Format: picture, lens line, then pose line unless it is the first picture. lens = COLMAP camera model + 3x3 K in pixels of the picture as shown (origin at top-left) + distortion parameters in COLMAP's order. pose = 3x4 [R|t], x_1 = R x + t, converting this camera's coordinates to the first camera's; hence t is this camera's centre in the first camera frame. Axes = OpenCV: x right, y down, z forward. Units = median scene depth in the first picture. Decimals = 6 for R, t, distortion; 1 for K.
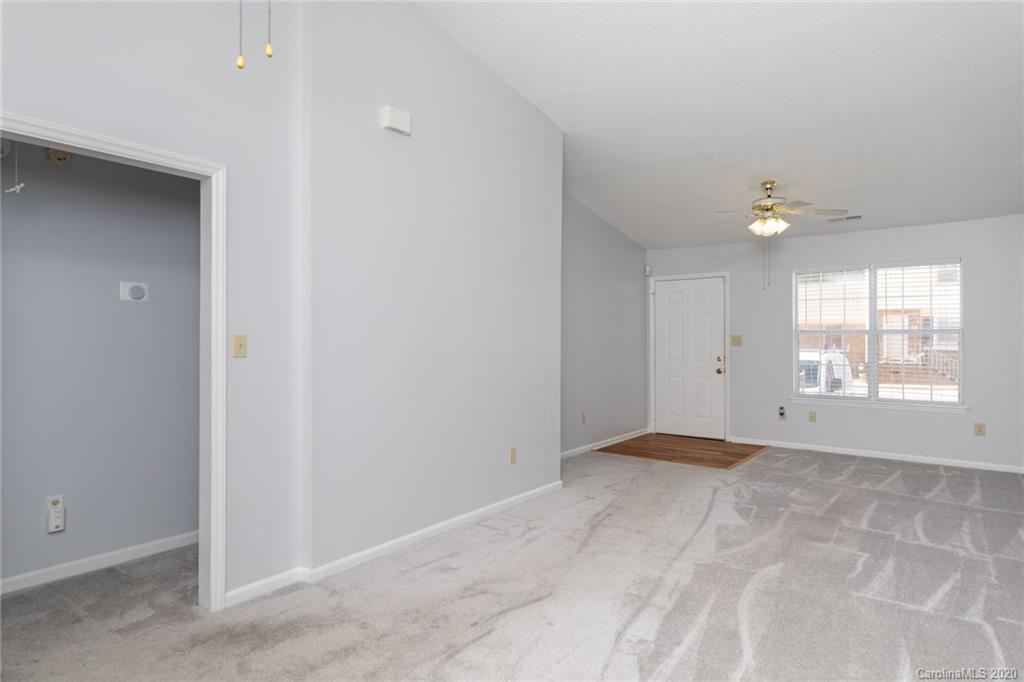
lens RADIAL K [[569.3, 0, 498.6], [0, 569.3, 339.2], [0, 0, 1]] dist [0.002822, -0.000721]
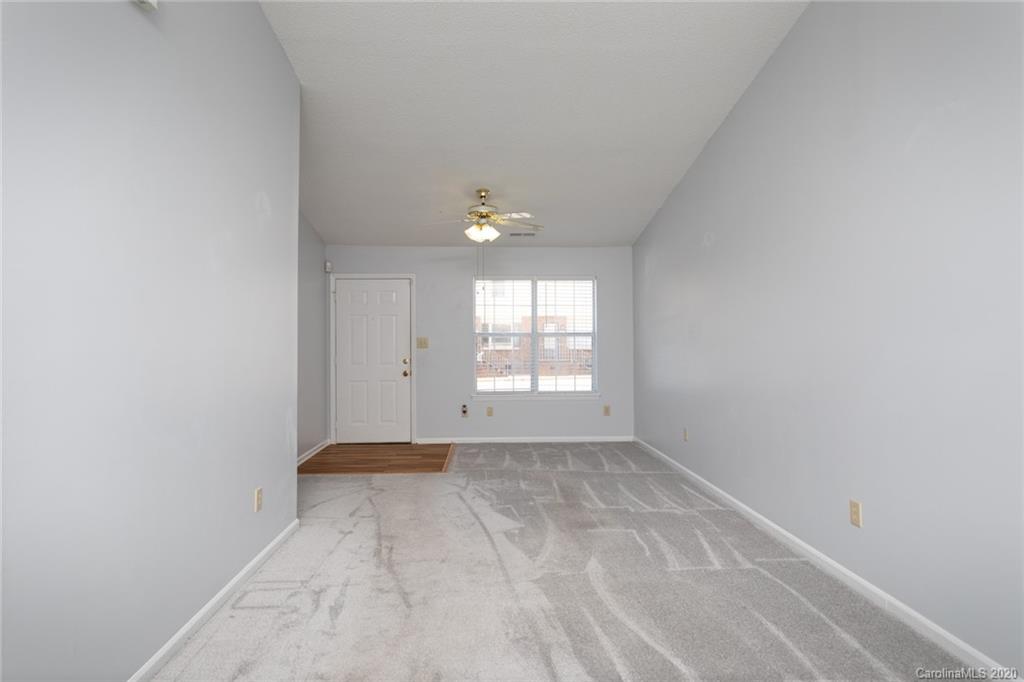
lens RADIAL K [[569.3, 0, 498.6], [0, 569.3, 339.2], [0, 0, 1]] dist [0.002822, -0.000721]
pose [[0.762409, -0.002099, 0.647092, -0.177039], [0.005298, 0.999981, -0.002999, -0.000308], [-0.647074, 0.005715, 0.762406, 0.188064]]
